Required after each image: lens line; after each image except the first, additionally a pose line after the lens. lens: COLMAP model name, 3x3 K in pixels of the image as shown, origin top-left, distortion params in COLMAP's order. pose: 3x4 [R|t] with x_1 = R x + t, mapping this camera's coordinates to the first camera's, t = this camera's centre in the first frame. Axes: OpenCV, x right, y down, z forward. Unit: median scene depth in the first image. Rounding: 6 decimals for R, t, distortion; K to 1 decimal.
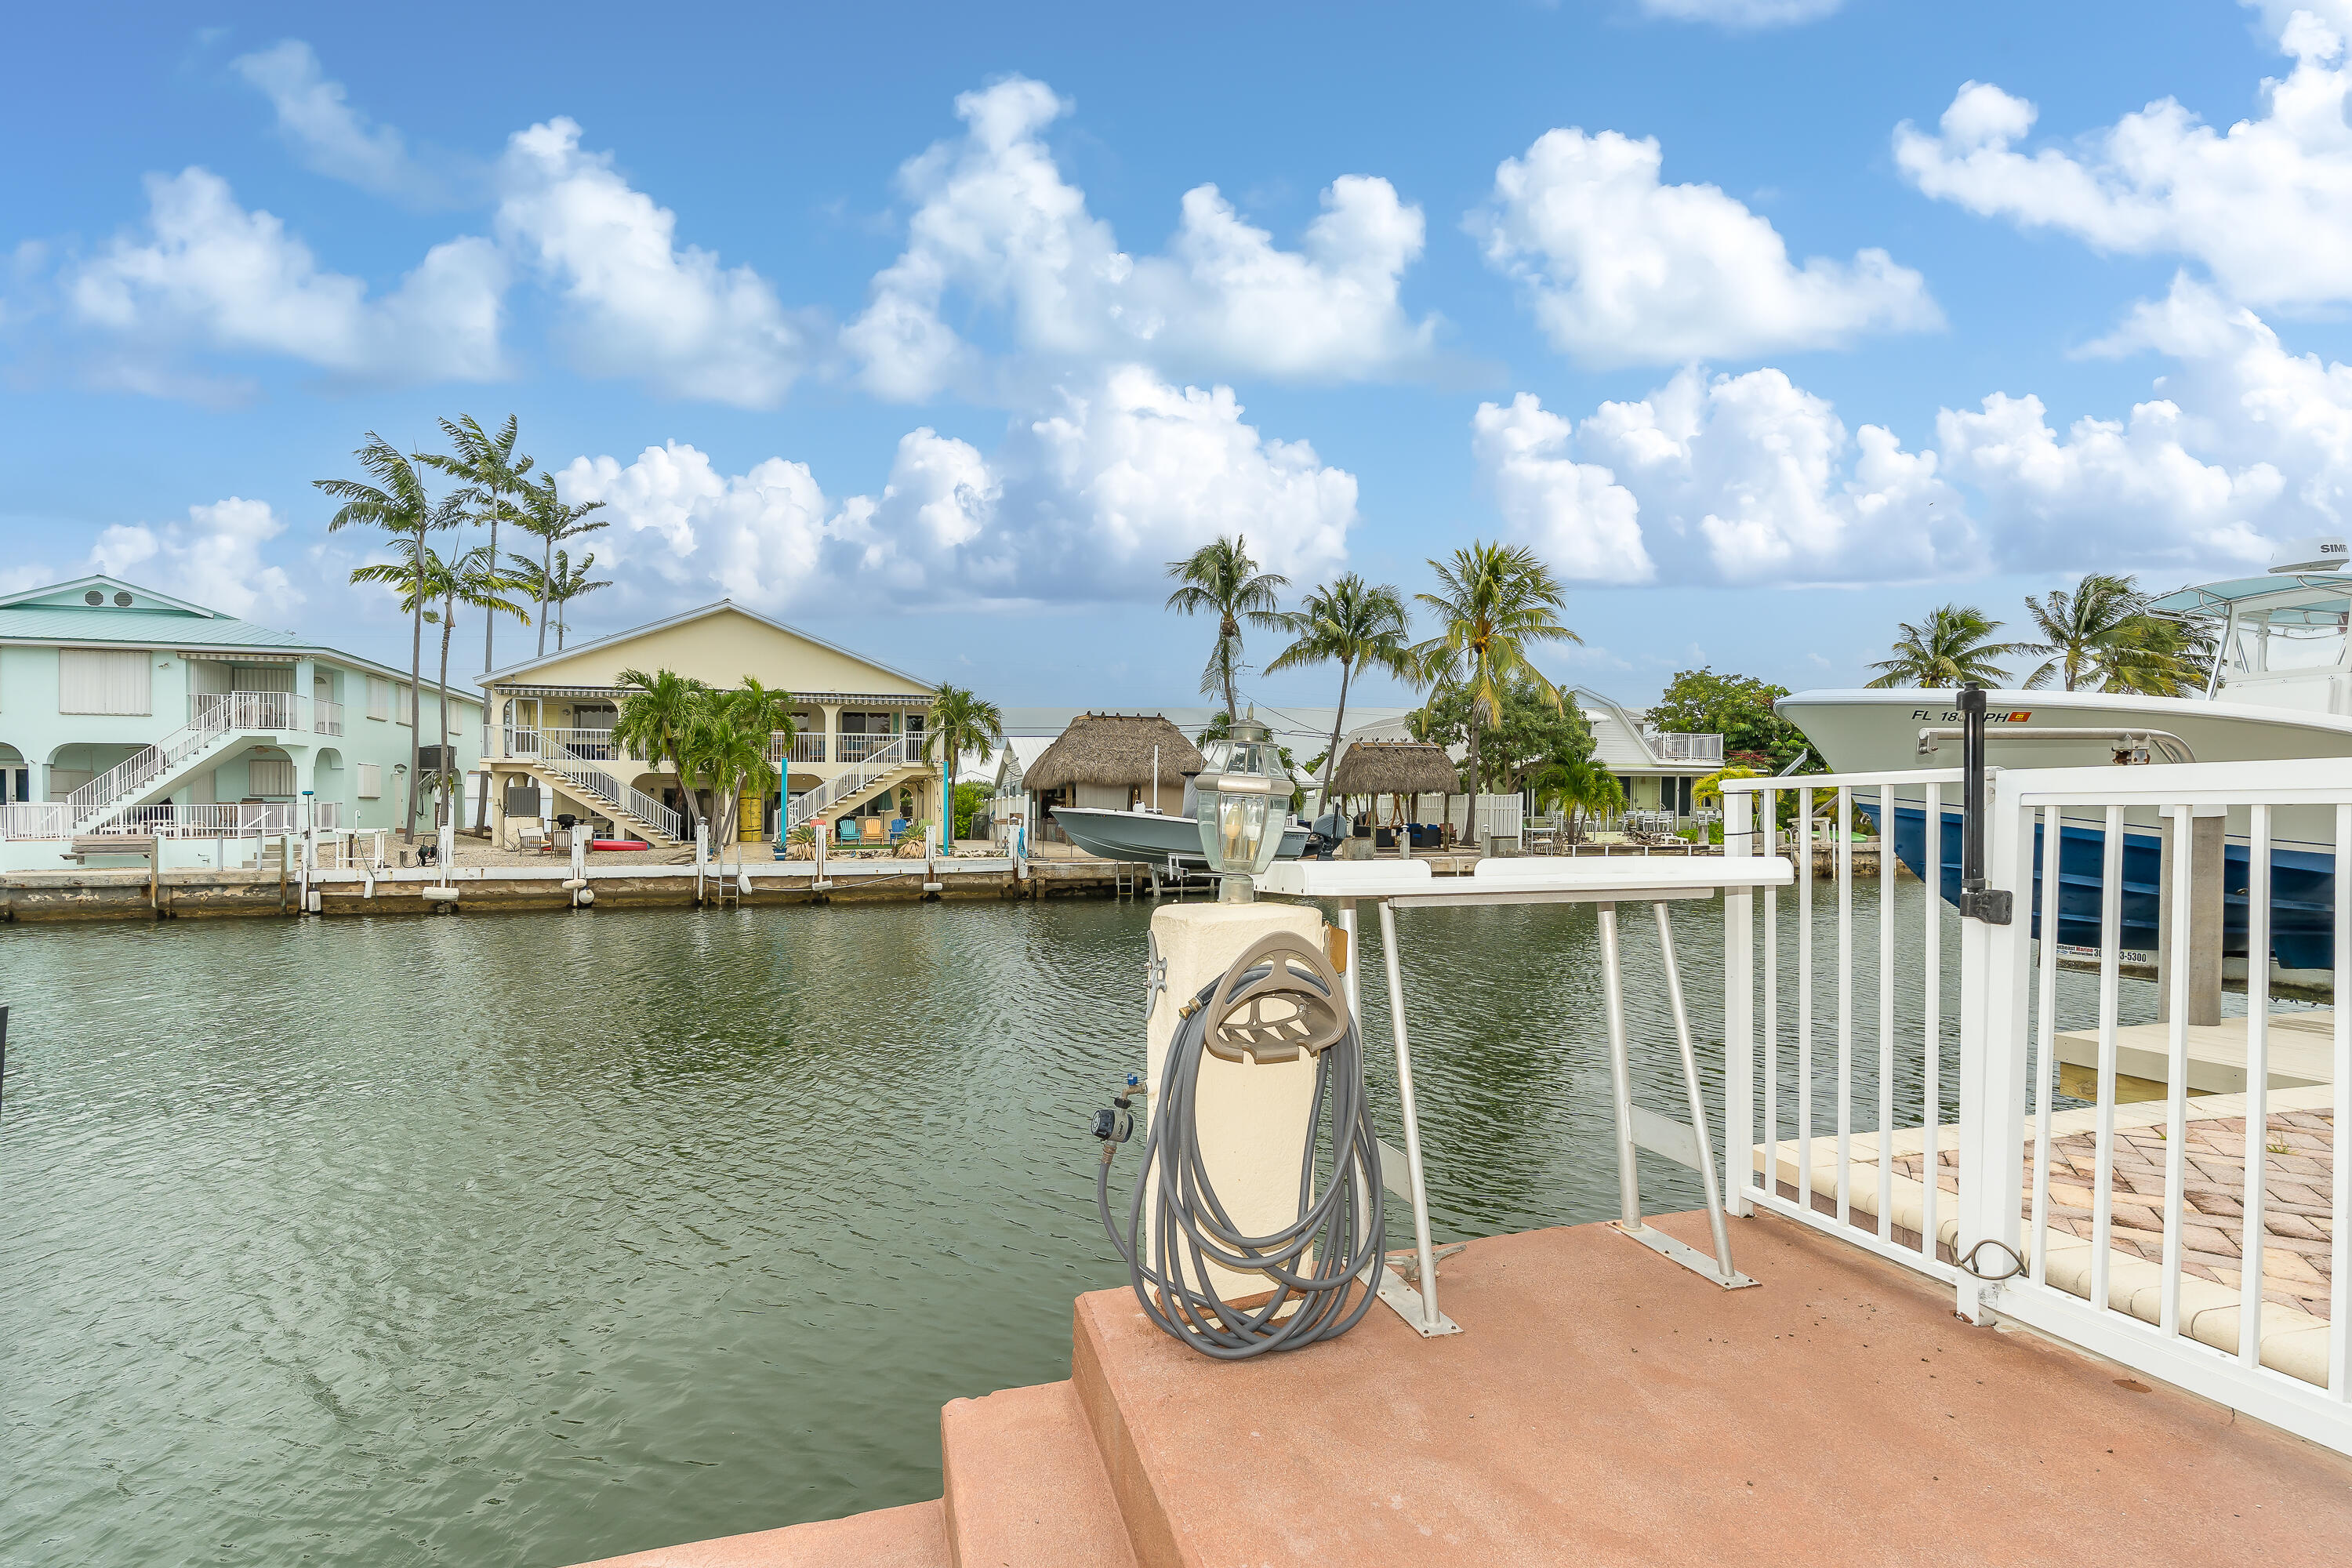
lens RADIAL K [[1079.5, 0, 1184.9], [0, 1079.5, 837.3], [0, 0, 1]] dist [-0.001781, 0.001055]
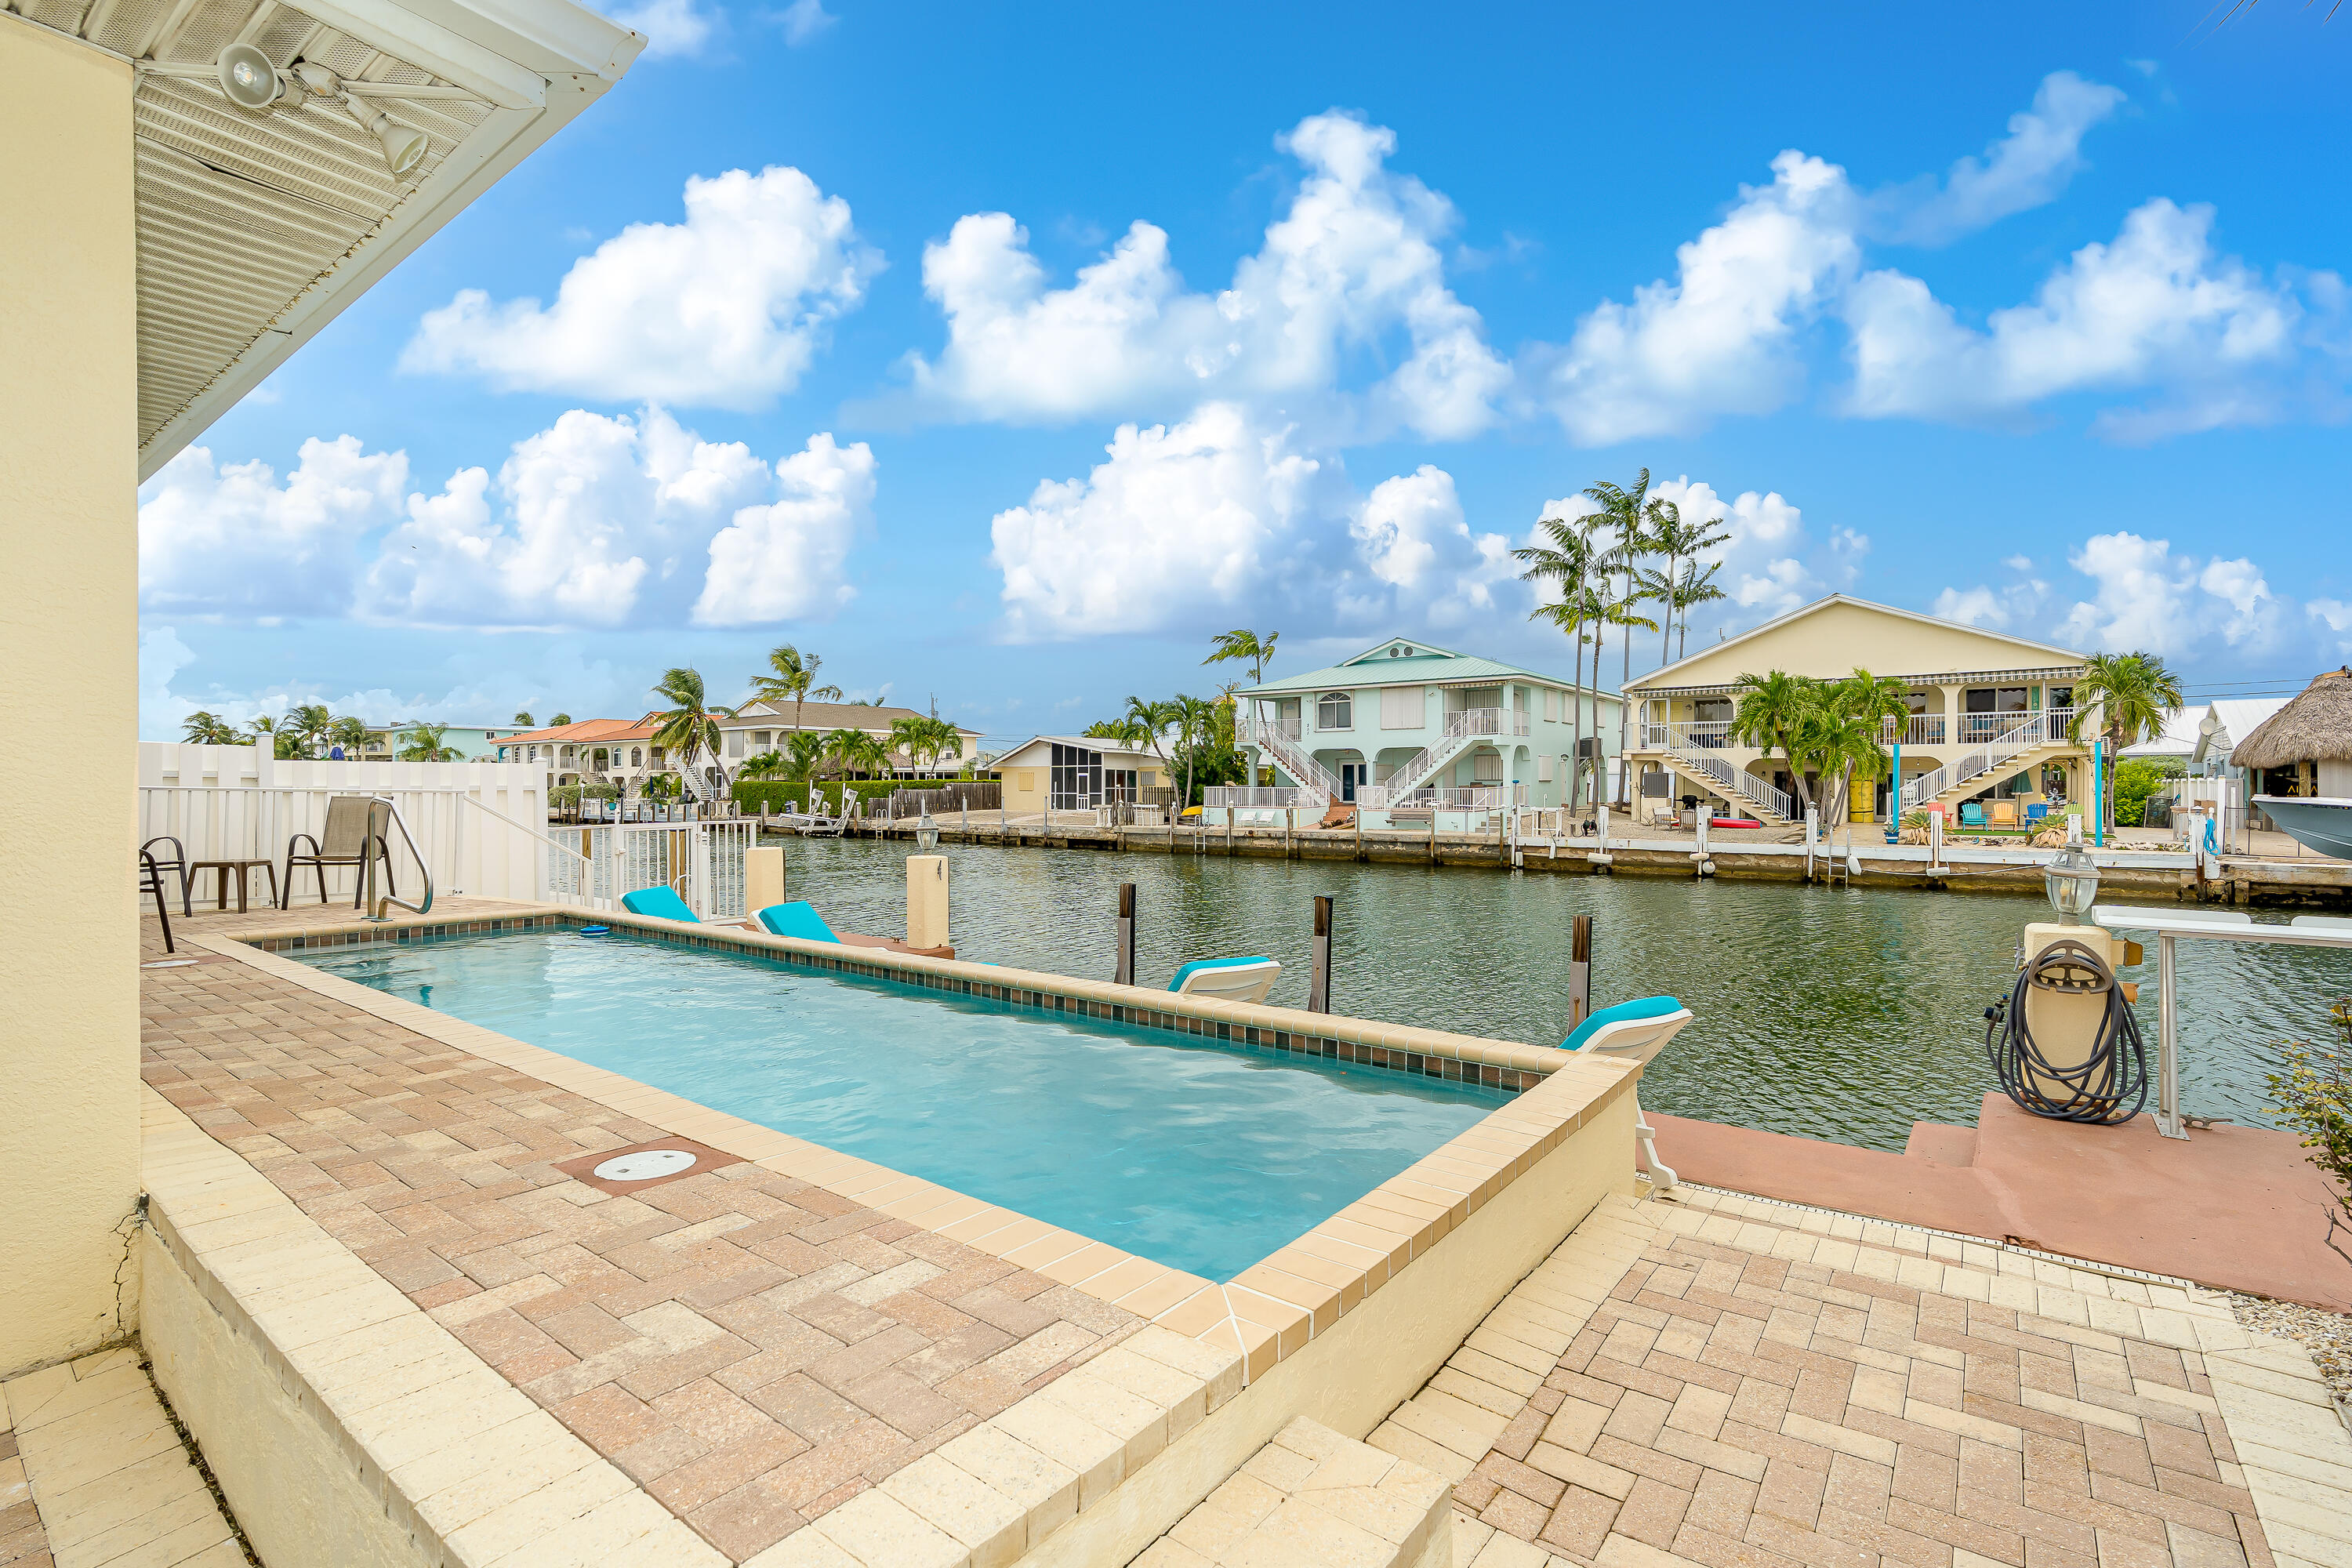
lens RADIAL K [[1079.5, 0, 1178.0], [0, 1079.5, 763.3], [0, 0, 1]] dist [-0.001781, 0.001055]
pose [[0.579994, -0.013817, -0.814503, 0.068961], [-0.015958, 0.999472, -0.028319, -0.015224], [0.814464, 0.029423, 0.579467, -0.152082]]
